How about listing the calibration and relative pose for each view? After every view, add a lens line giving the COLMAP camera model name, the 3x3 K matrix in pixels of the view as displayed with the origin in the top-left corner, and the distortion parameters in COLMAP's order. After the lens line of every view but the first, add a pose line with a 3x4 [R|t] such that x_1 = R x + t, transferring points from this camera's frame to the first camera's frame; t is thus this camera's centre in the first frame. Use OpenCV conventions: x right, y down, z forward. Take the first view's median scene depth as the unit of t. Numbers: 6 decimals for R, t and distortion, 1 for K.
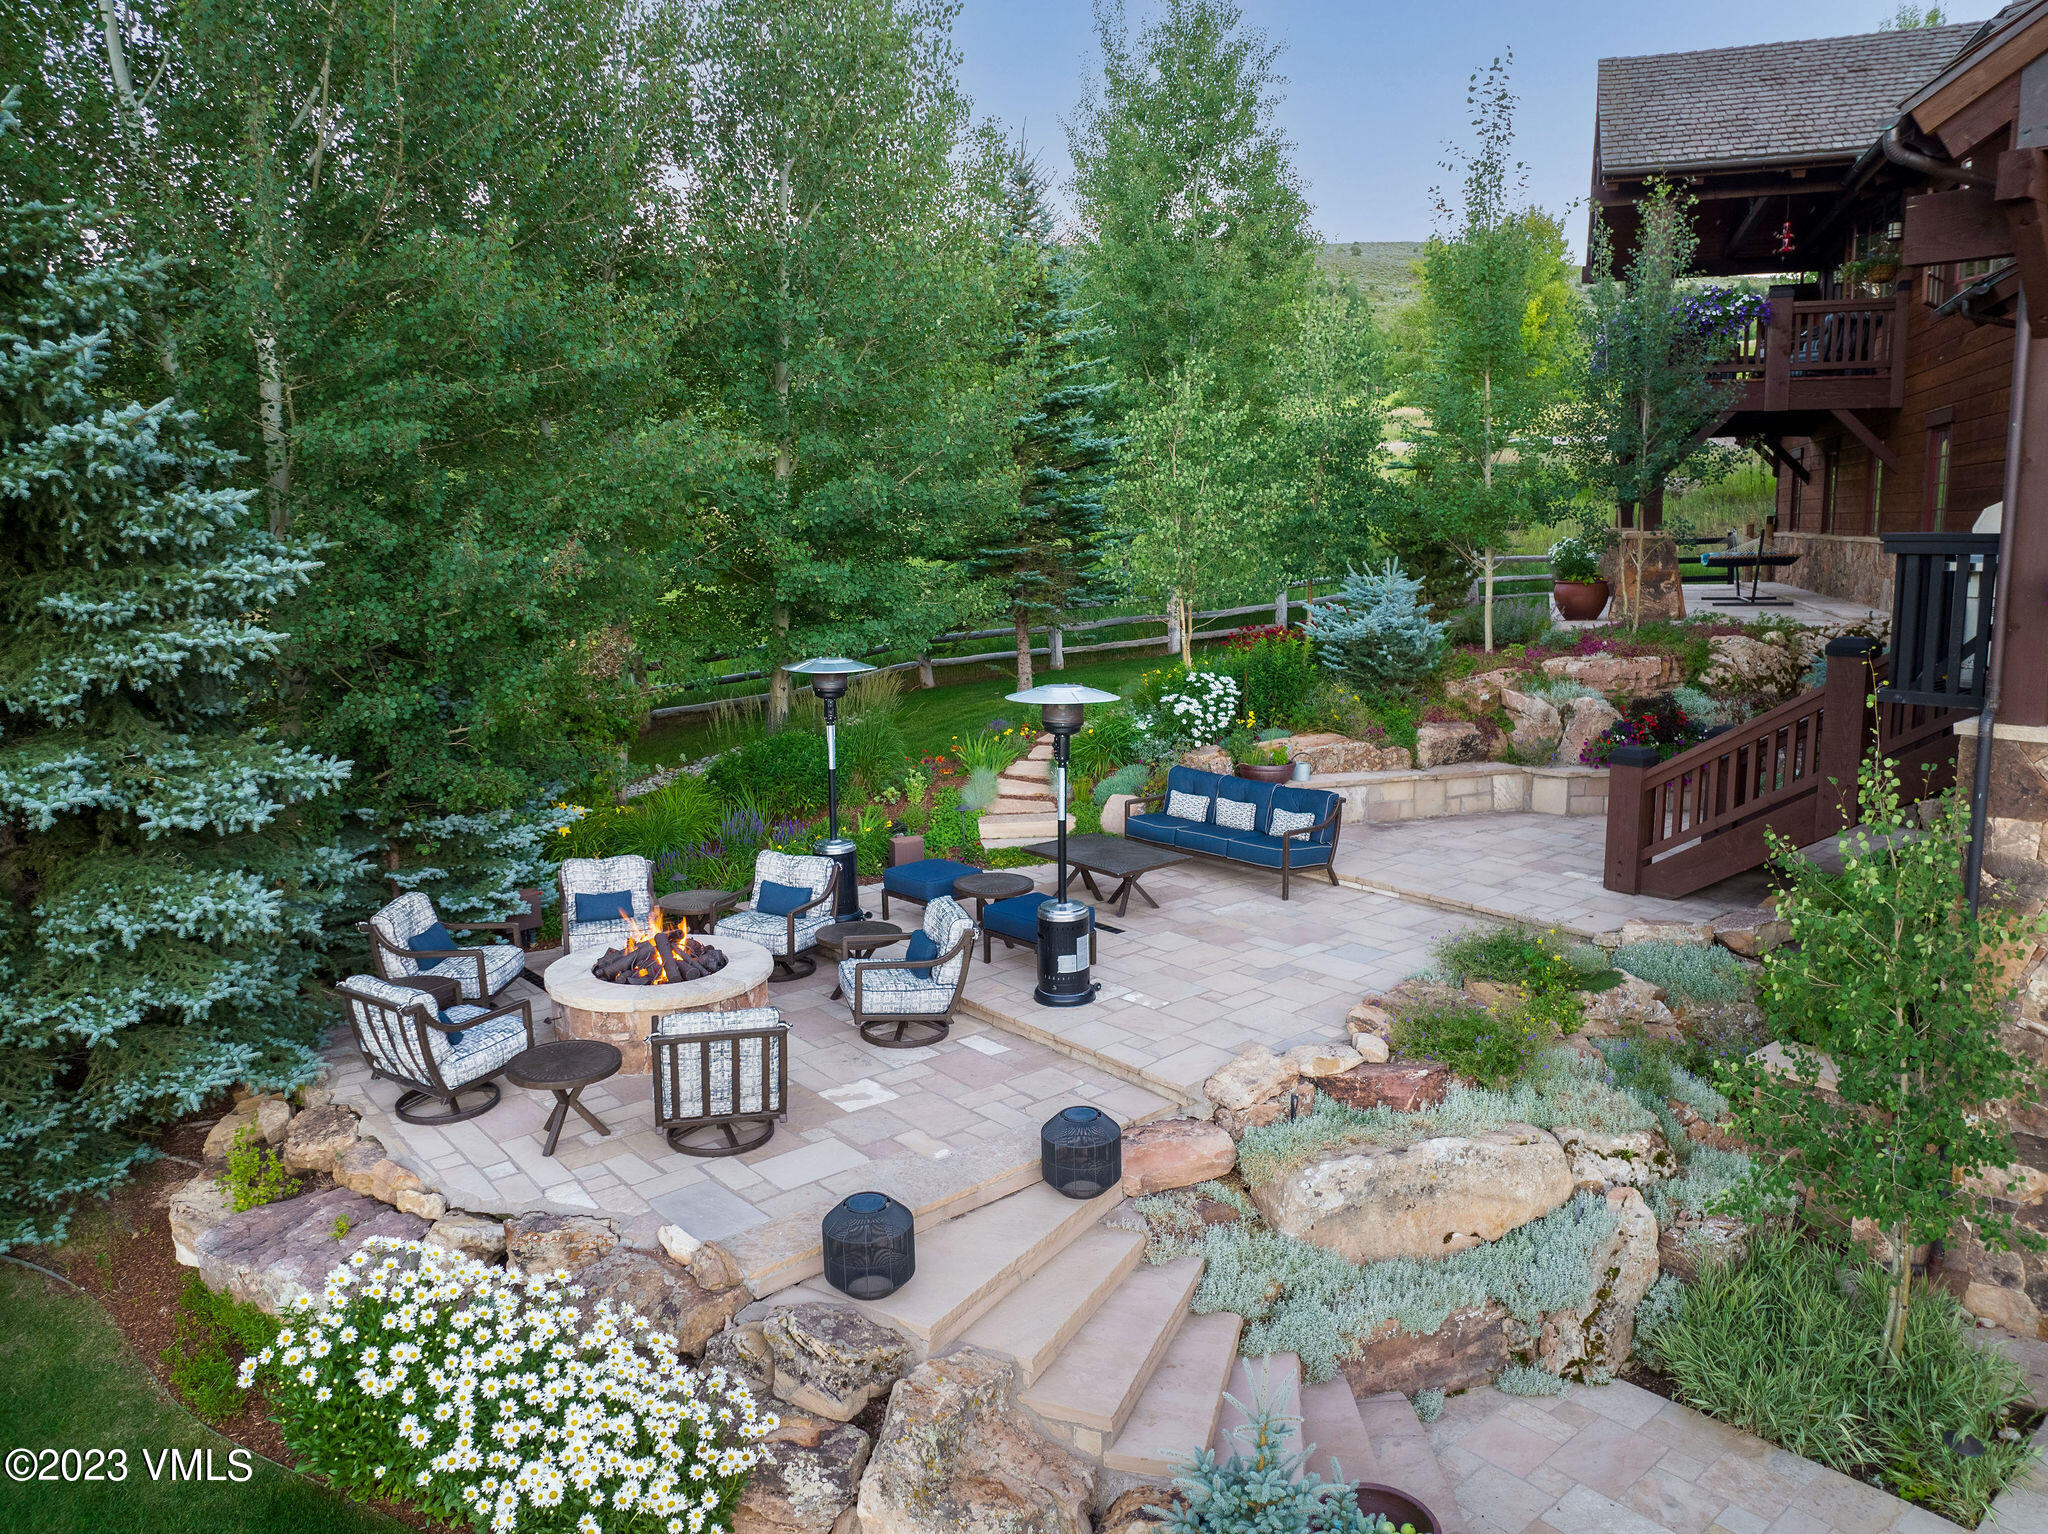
lens RADIAL K [[1410.1, 0, 1024.0], [0, 1410.1, 767.0], [0, 0, 1]] dist [-0.013203, -0.053795]
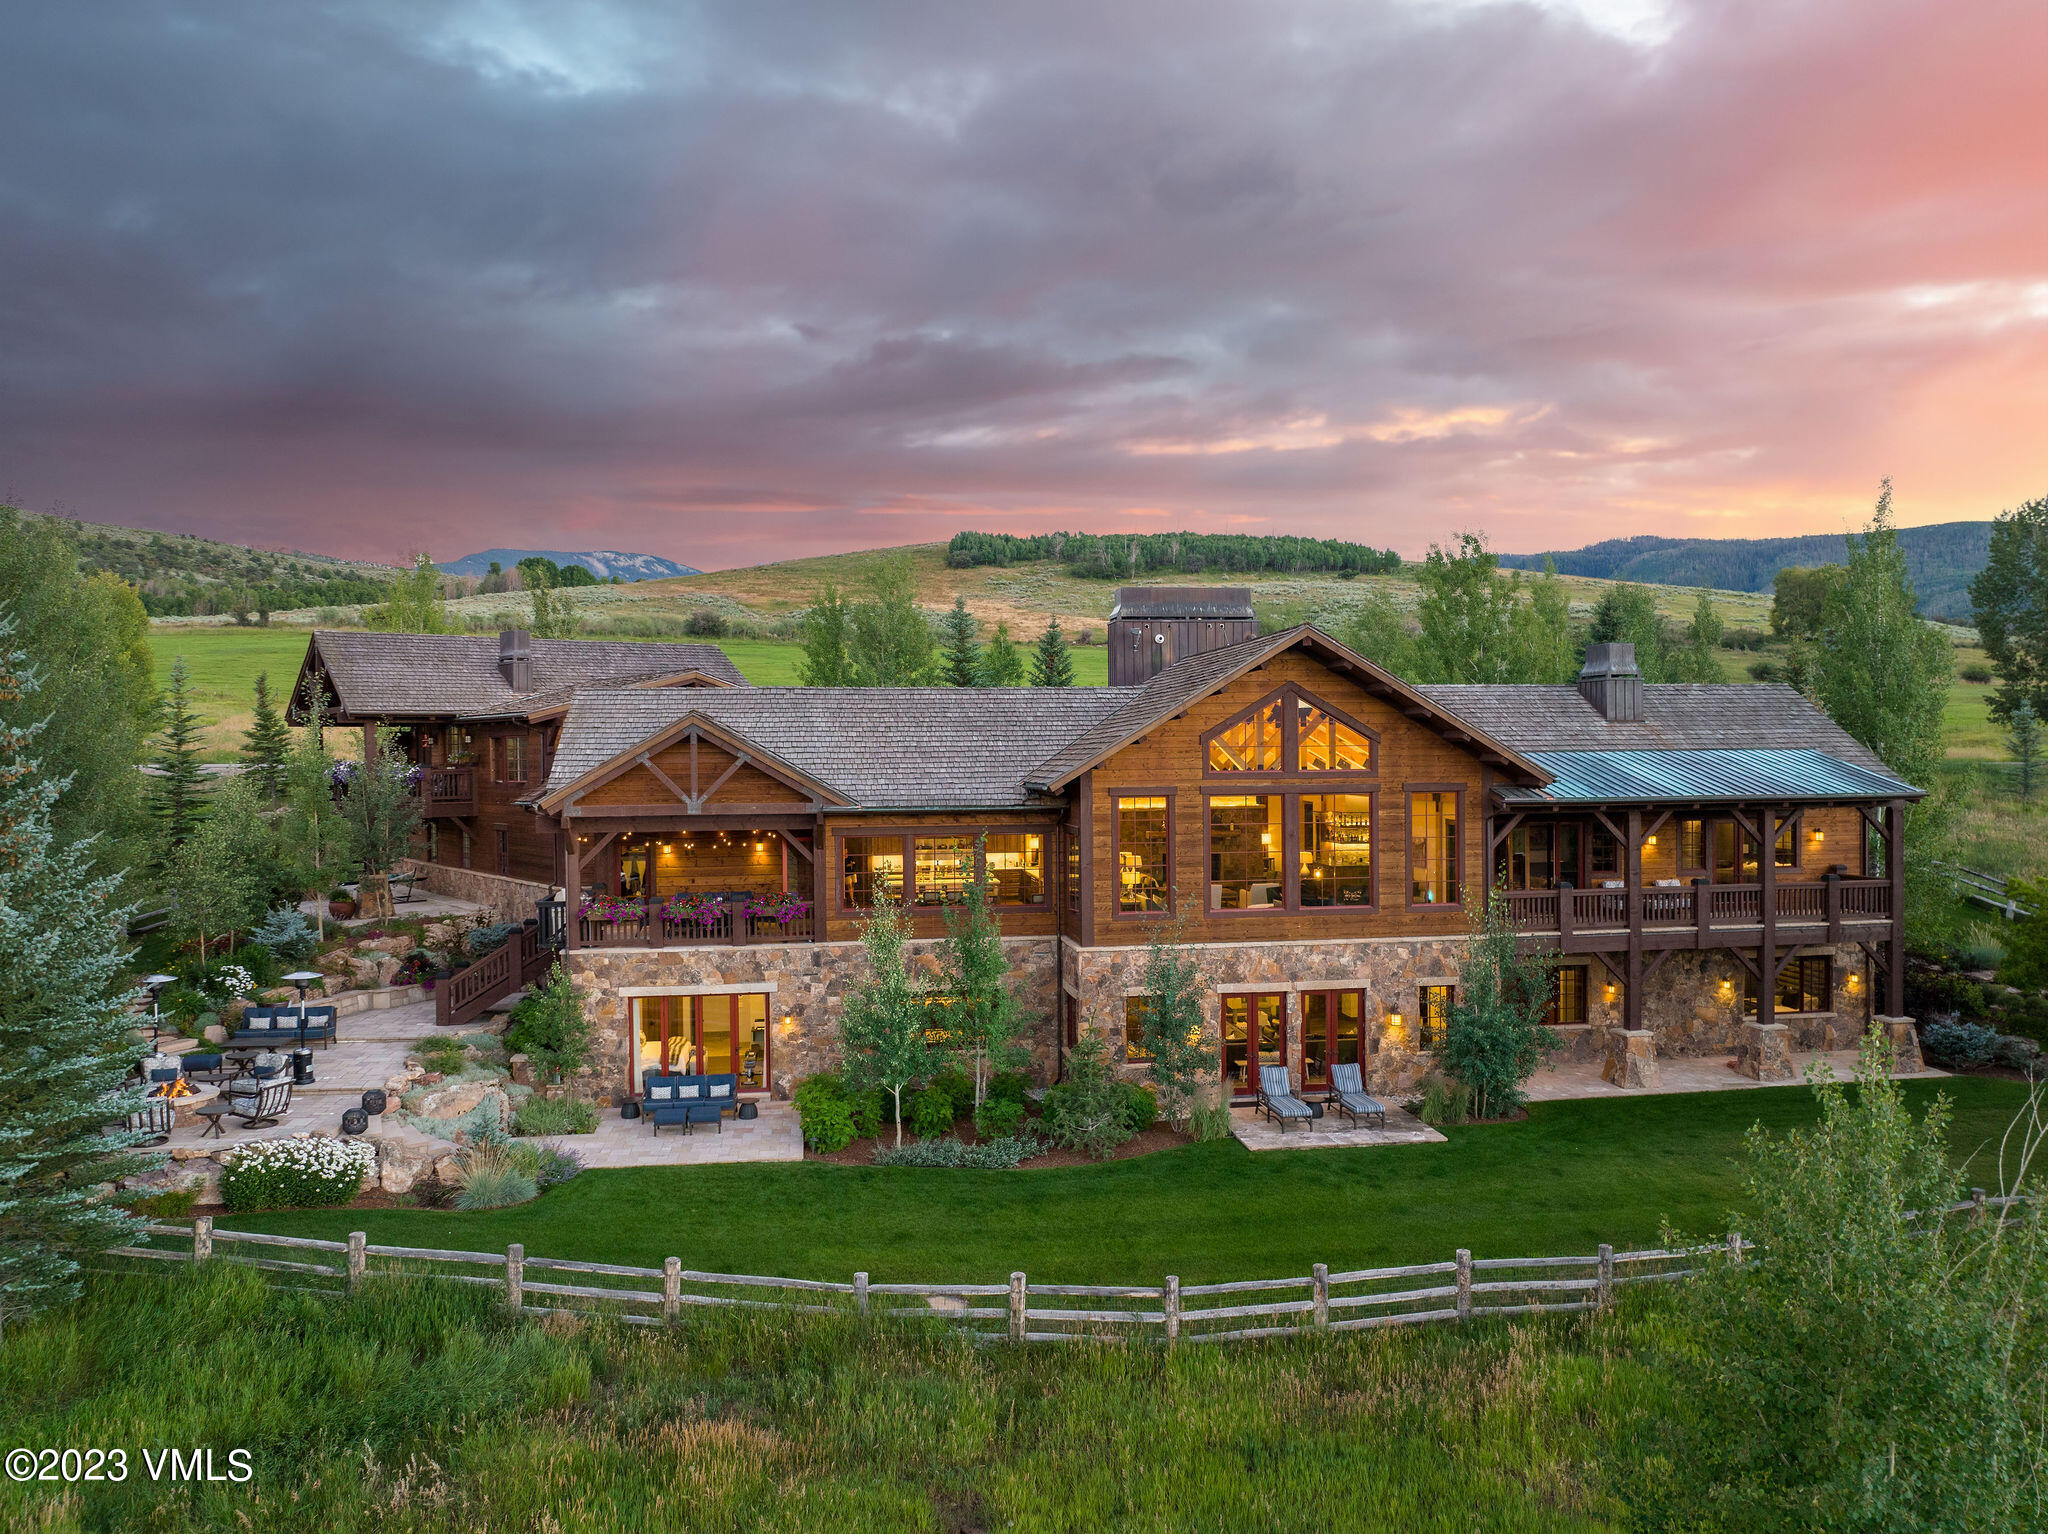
lens RADIAL K [[1410.1, 0, 1024.0], [0, 1410.1, 767.0], [0, 0, 1]] dist [-0.013203, -0.053795]
pose [[0.517776, -0.000541, 0.855516, -1.055279], [0.145395, 0.985508, -0.087372, -0.003793], [-0.843071, 0.169627, 0.510351, -1.143575]]
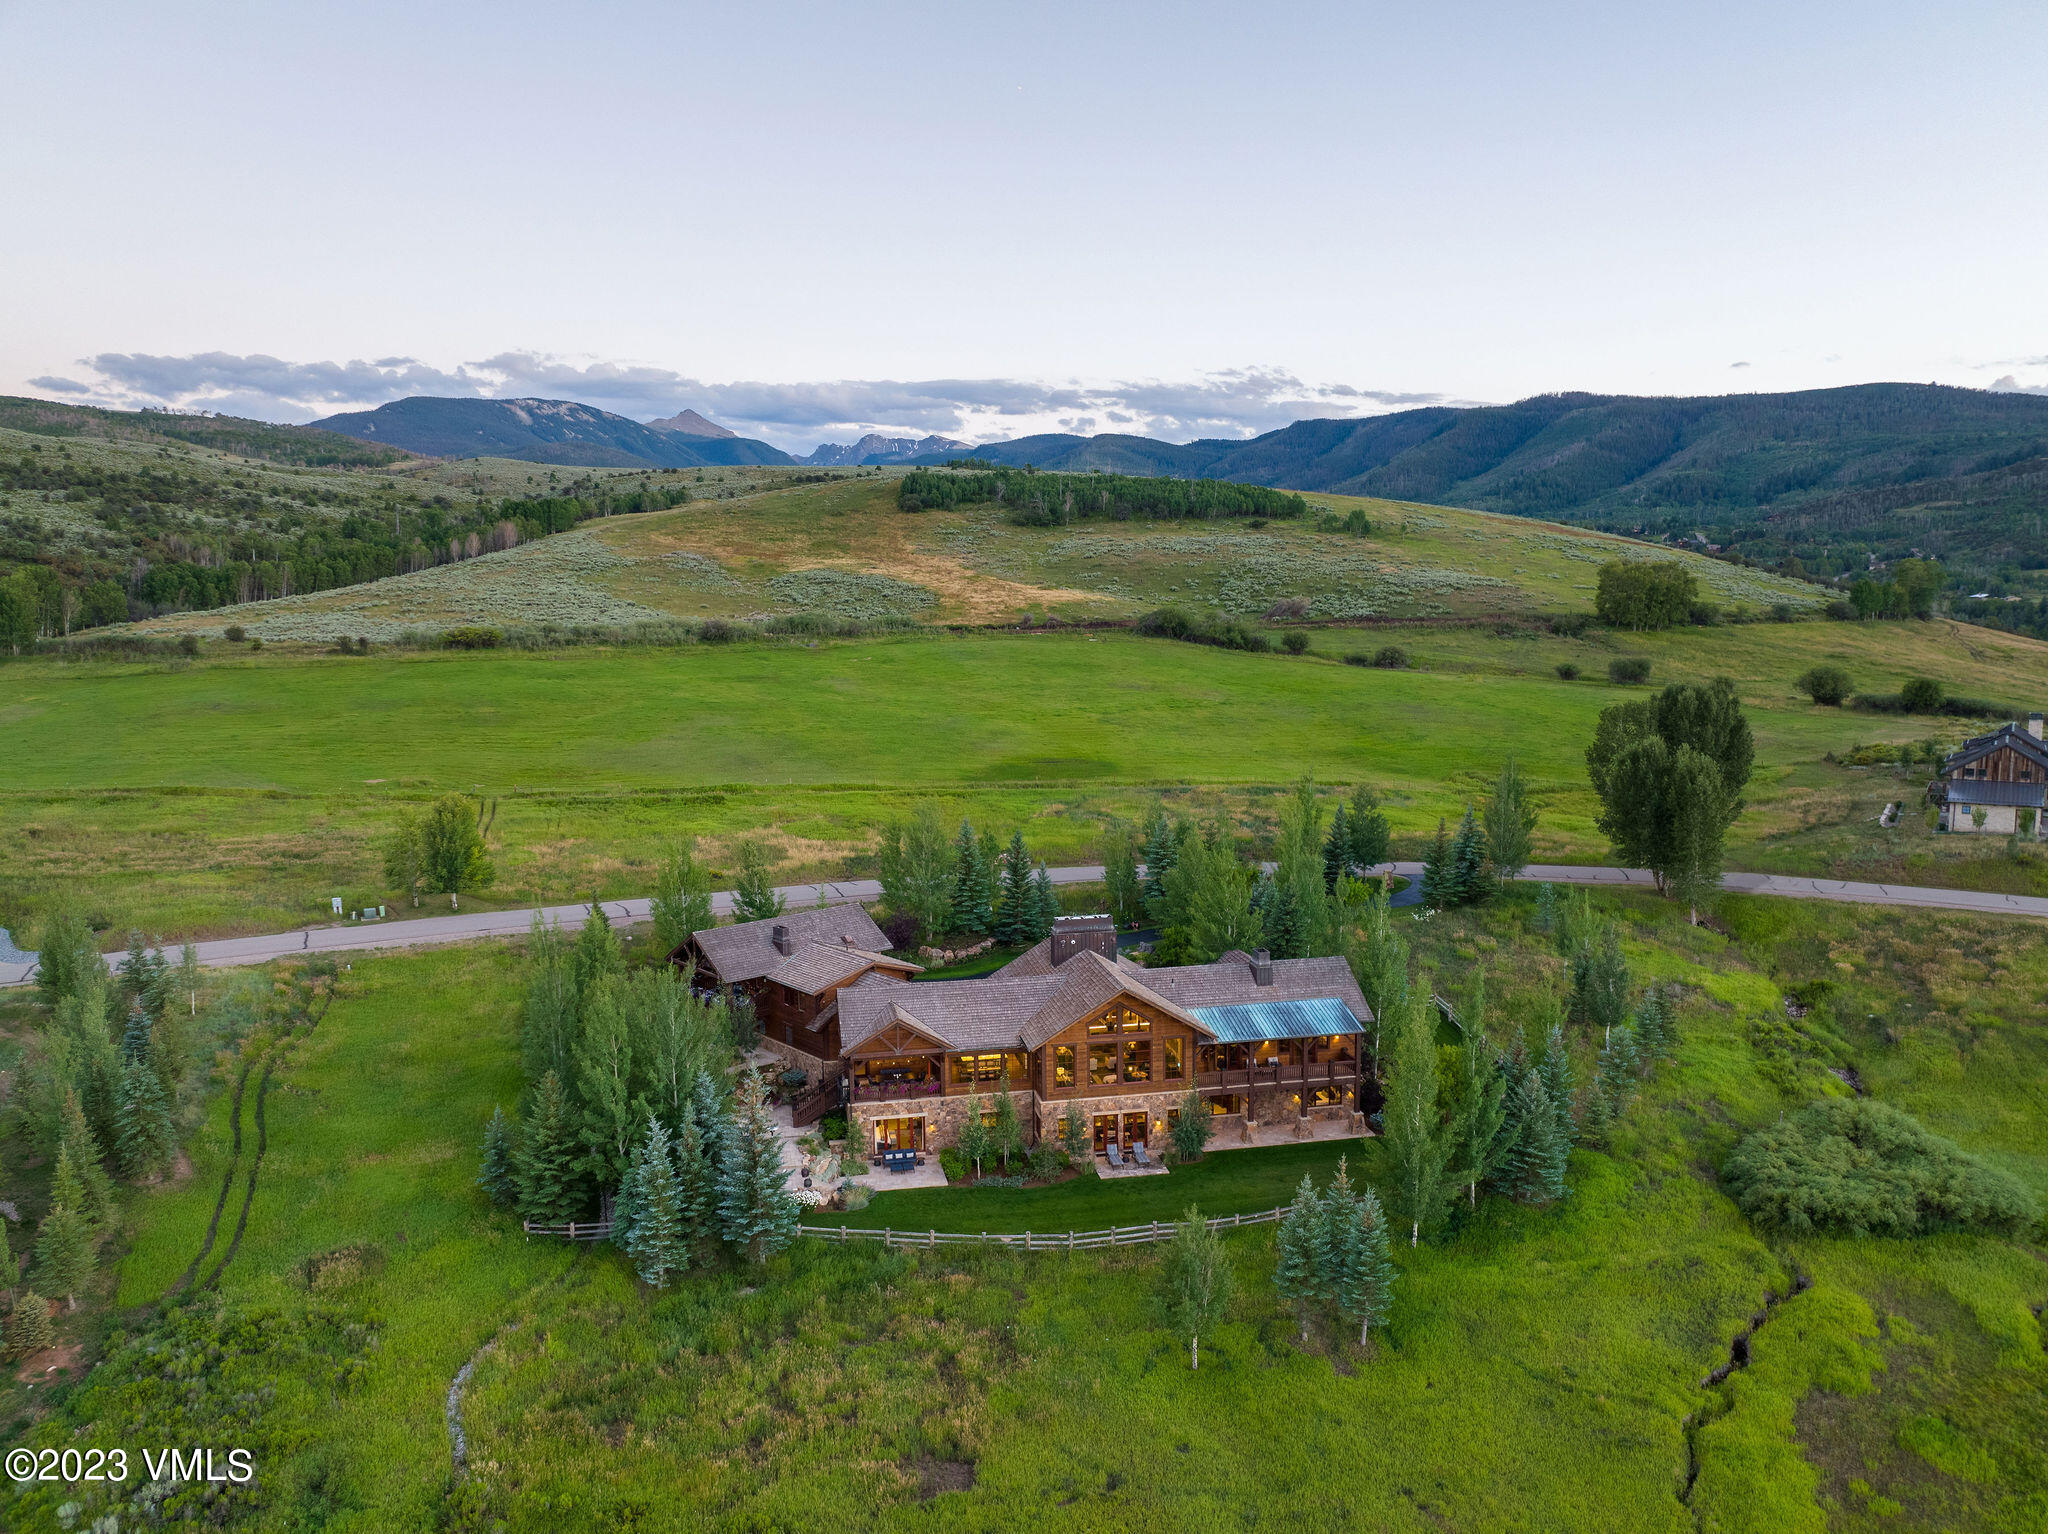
lens RADIAL K [[1410.1, 0, 1024.0], [0, 1410.1, 767.0], [0, 0, 1]] dist [-0.013203, -0.053795]
pose [[0.478108, -0.096250, 0.873011, -4.006718], [0.151977, 0.988050, 0.025703, -1.361347], [-0.865052, 0.120388, 0.487023, -2.919442]]
